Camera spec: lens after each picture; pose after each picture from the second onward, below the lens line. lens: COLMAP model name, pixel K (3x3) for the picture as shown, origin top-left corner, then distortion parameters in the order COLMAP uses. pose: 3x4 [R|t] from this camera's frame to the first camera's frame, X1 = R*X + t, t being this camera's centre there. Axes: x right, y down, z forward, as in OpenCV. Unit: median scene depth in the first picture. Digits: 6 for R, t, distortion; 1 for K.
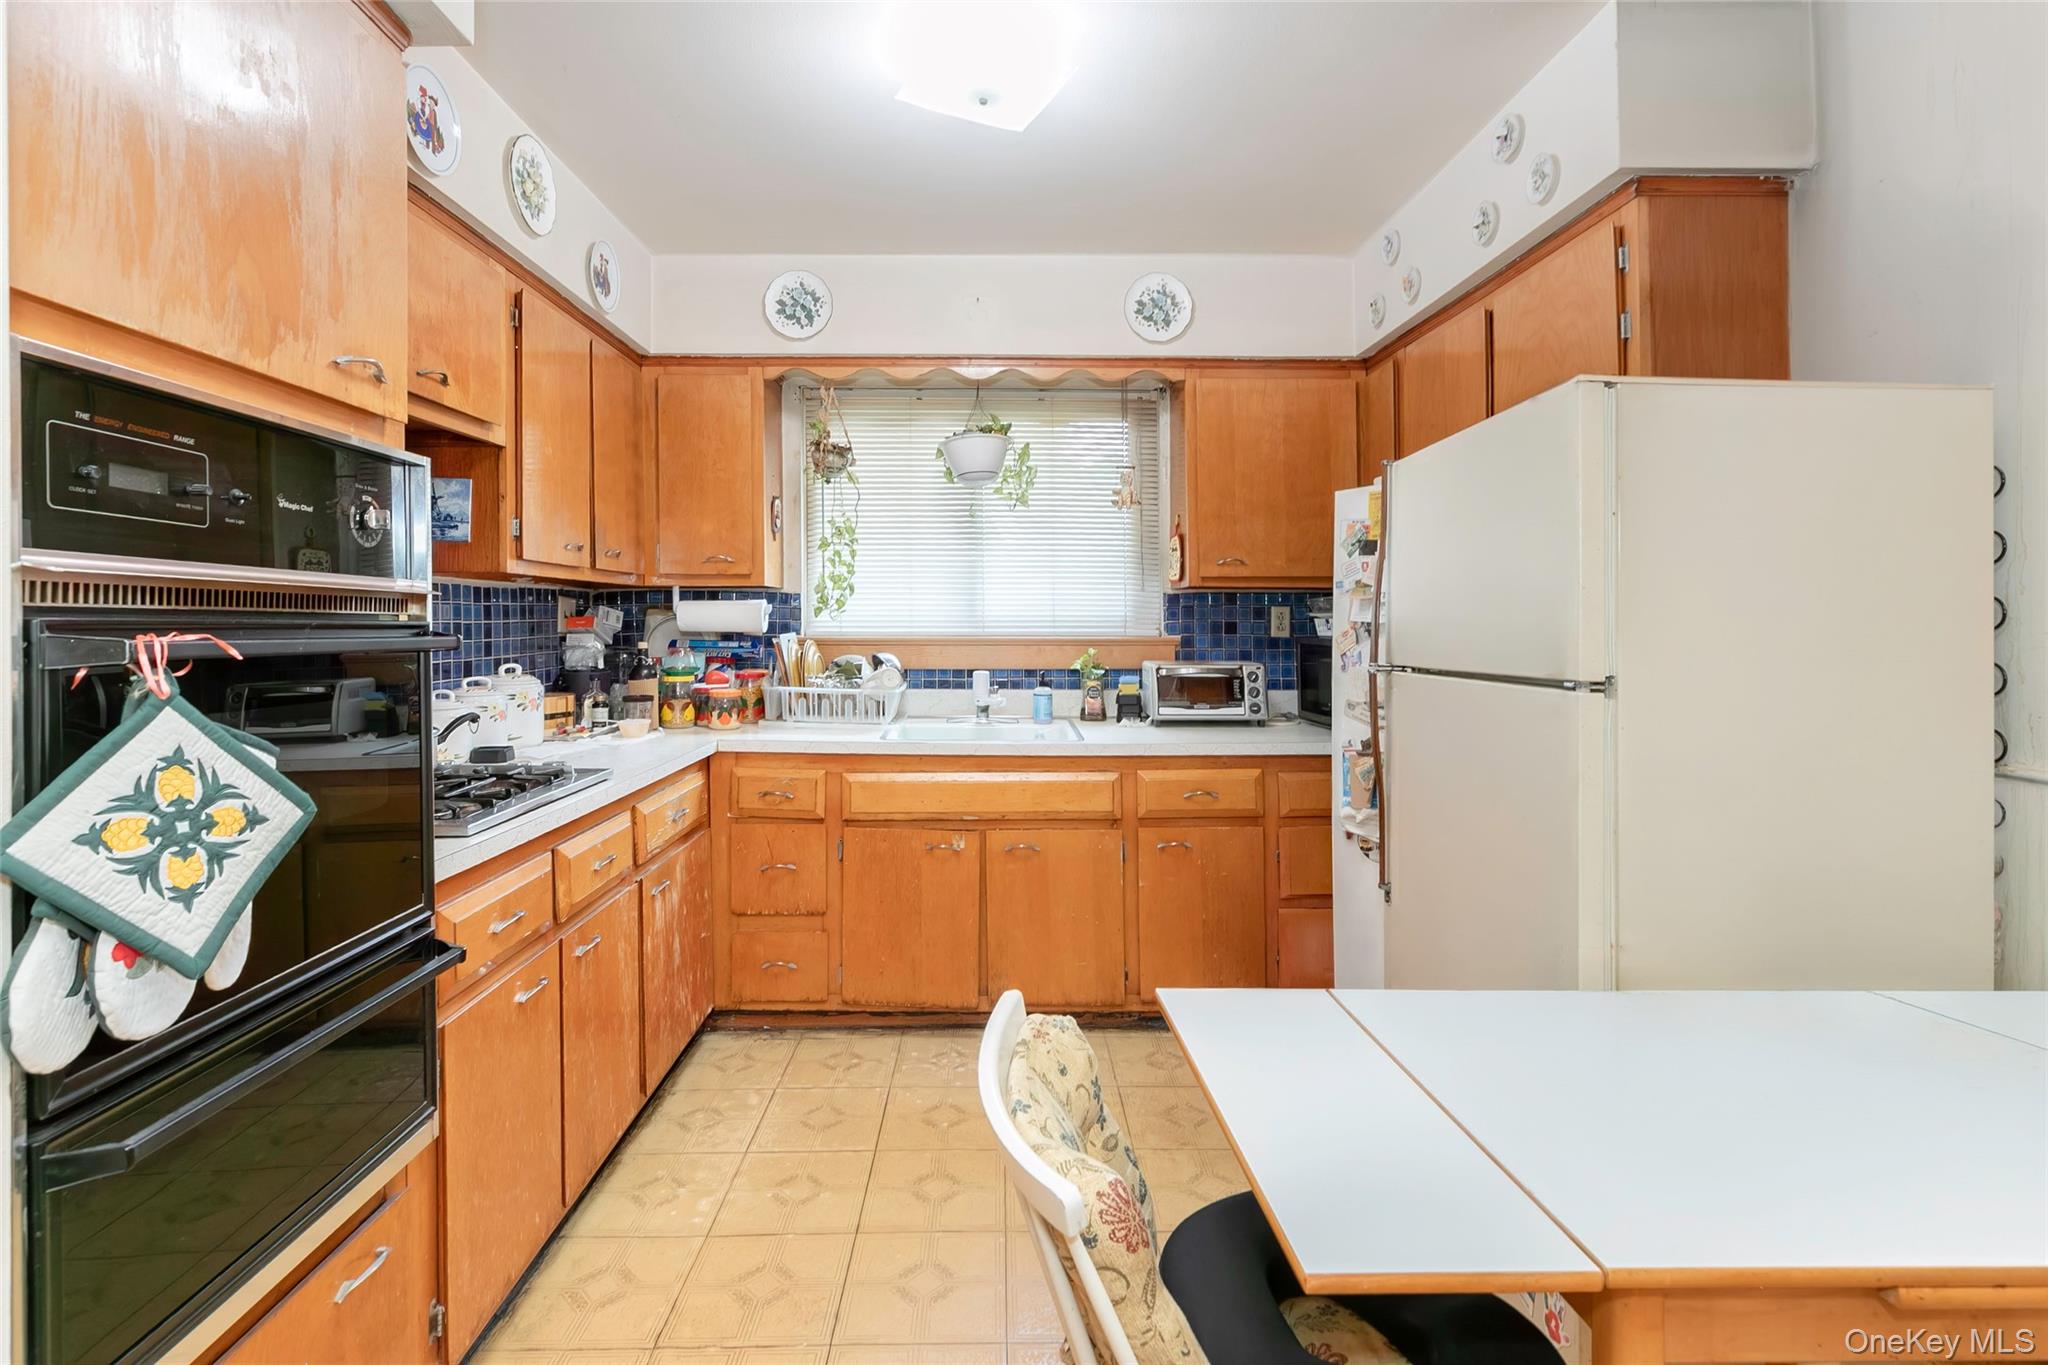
lens RADIAL K [[932.7, 0, 1021.5], [0, 932.7, 615.0], [0, 0, 1]] dist [0.006987, 0.000455]
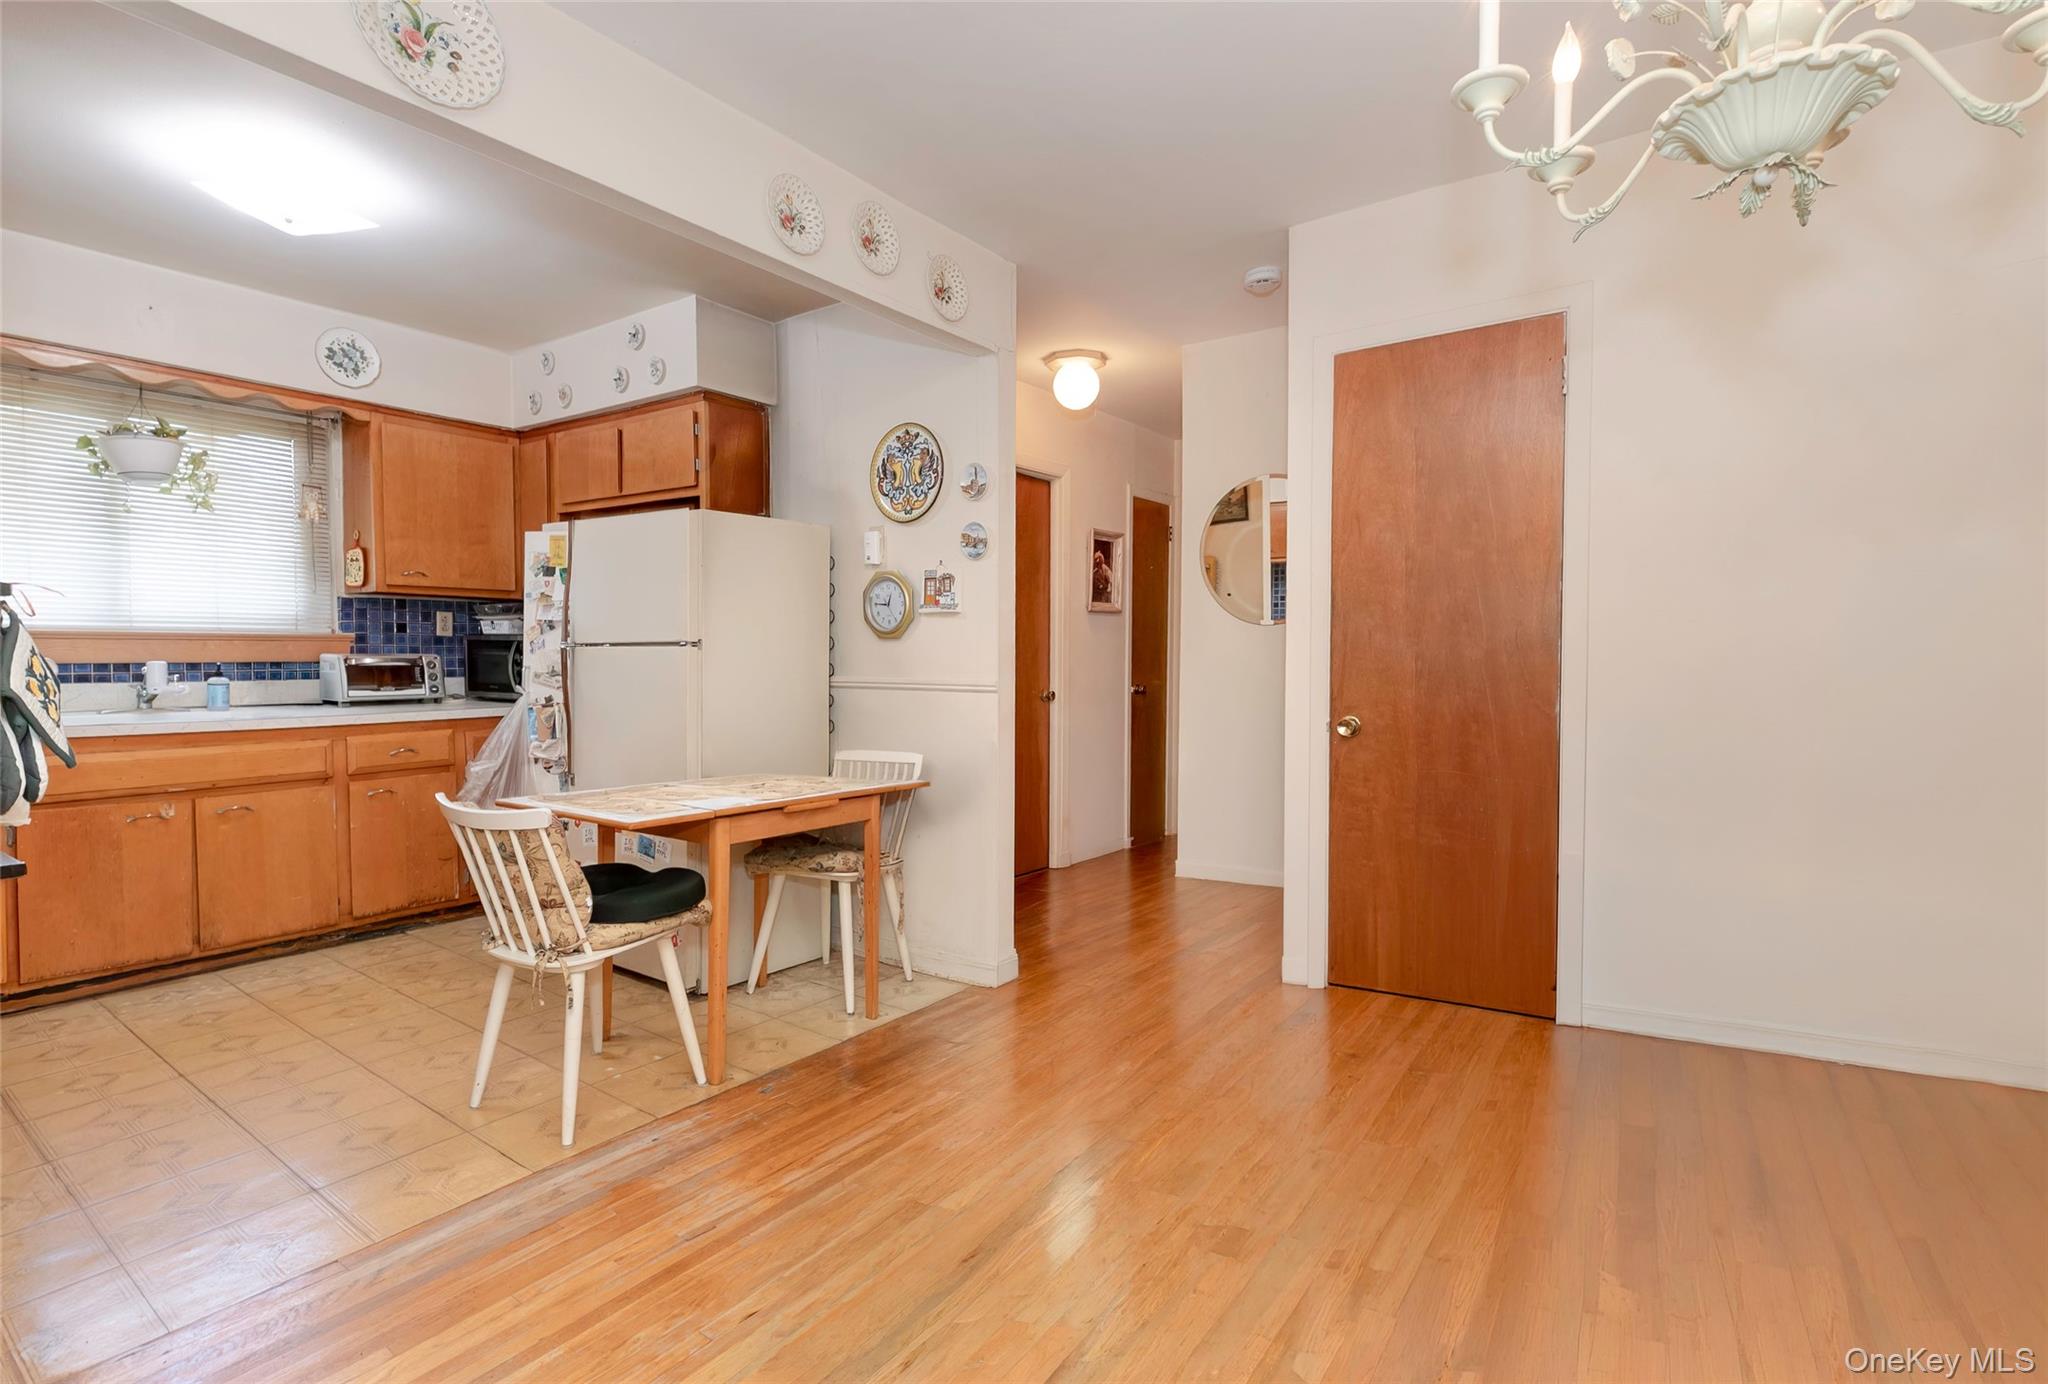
lens RADIAL K [[932.7, 0, 1003.3], [0, 932.7, 642.4], [0, 0, 1]] dist [0.006987, 0.000455]
pose [[0.594454, 0.006016, 0.804107, -0.318361], [-0.007531, 0.999970, -0.001914, 0.032306], [-0.804094, -0.004918, 0.594482, -0.392944]]
